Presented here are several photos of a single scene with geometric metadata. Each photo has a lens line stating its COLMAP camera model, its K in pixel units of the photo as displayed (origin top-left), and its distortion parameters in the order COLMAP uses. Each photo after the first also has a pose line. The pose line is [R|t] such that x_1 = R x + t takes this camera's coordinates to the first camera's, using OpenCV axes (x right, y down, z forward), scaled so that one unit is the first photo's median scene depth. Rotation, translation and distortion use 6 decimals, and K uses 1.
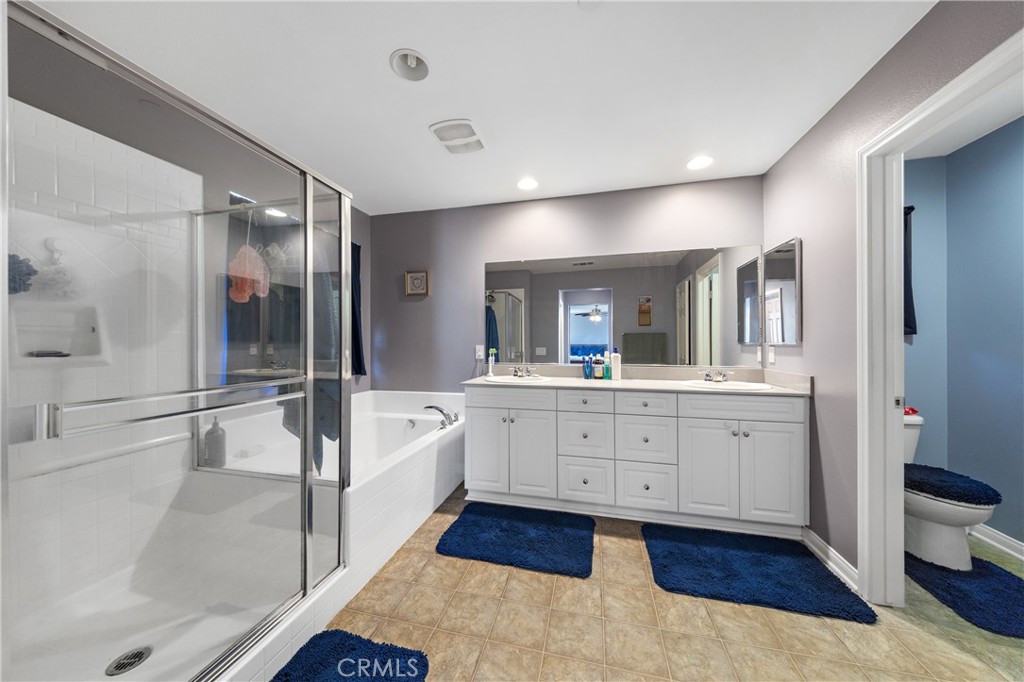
lens RADIAL K [[341.4, 0, 513.4], [0, 341.4, 340.9], [0, 0, 1]] dist [-0.005631, -0.000080]
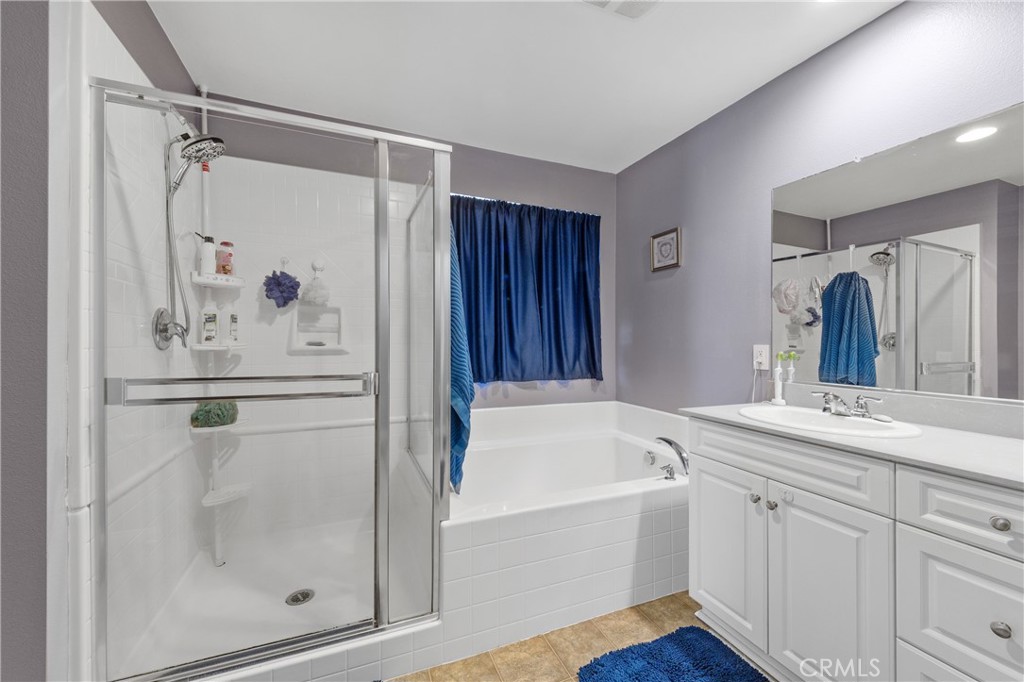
lens RADIAL K [[400.3, 0, 510.1], [0, 400.3, 336.5], [0, 0, 1]] dist [0.003302, 0.000065]
pose [[0.585353, 0.001865, -0.810777, 0.199814], [-0.007888, 0.999963, -0.003394, 0.005235], [0.810740, 0.008382, 0.585346, 0.323145]]
